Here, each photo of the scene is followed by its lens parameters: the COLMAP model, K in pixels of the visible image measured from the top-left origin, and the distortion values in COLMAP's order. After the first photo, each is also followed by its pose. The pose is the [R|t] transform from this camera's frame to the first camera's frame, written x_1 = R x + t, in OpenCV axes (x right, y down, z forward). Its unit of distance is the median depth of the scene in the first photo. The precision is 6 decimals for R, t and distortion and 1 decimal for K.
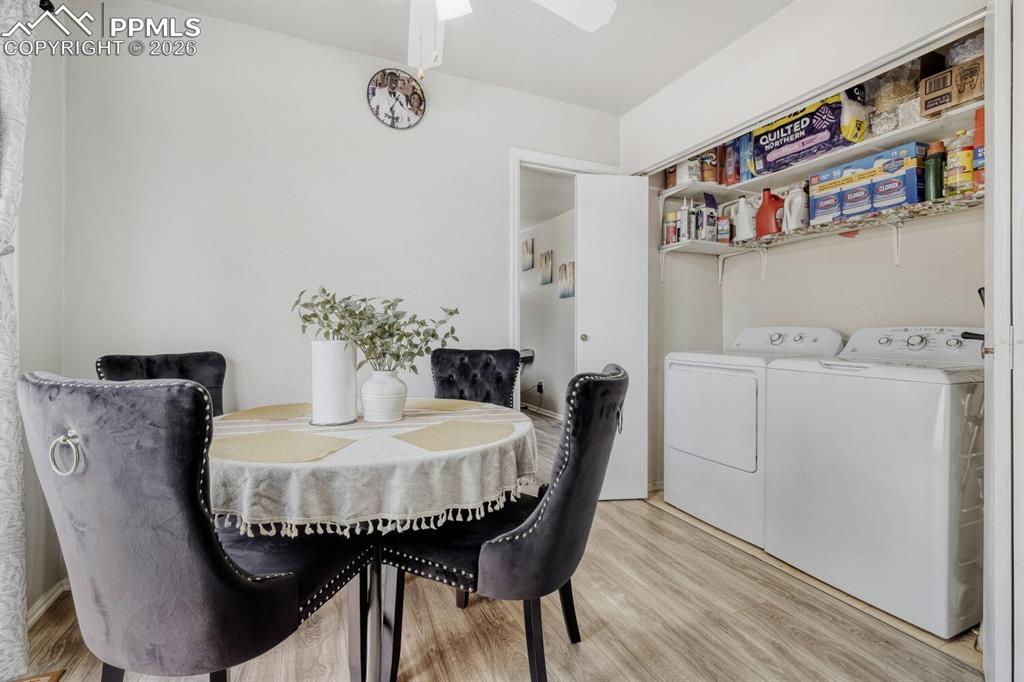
lens RADIAL K [[461.4, 0, 509.4], [0, 461.4, 334.5], [0, 0, 1]] dist [-0.002970, -0.000118]
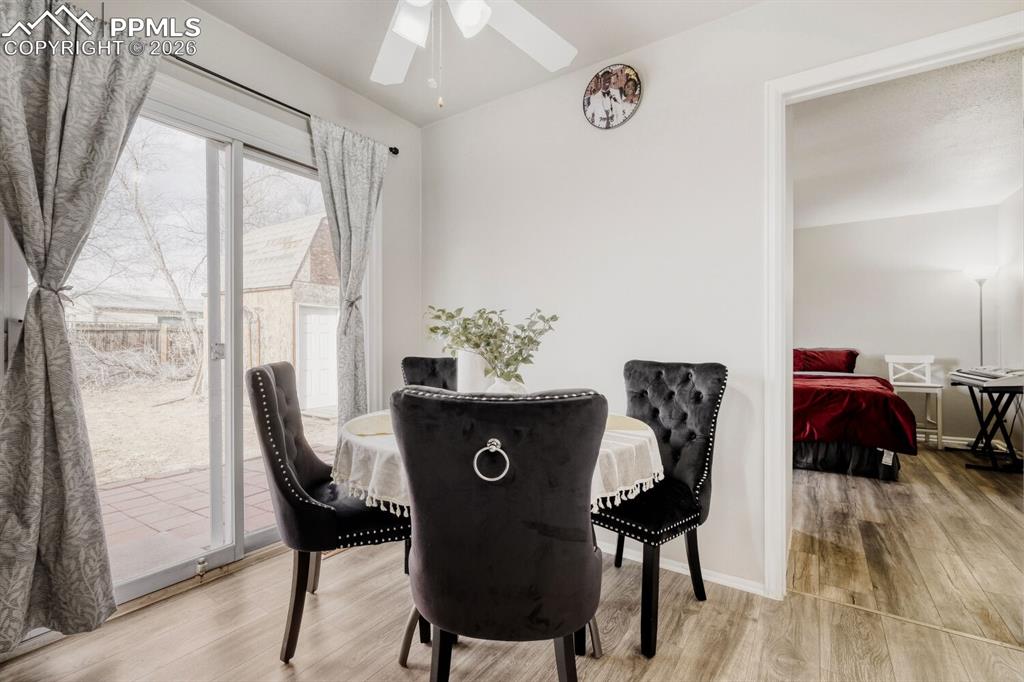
lens RADIAL K [[459.5, 0, 502.9], [0, 459.5, 345.9], [0, 0, 1]] dist [0.012318, -0.002458]
pose [[0.533225, -0.003149, -0.845968, 0.448008], [0.001458, 0.999995, -0.002804, 0.006948], [0.845972, 0.000262, 0.533227, 0.305091]]
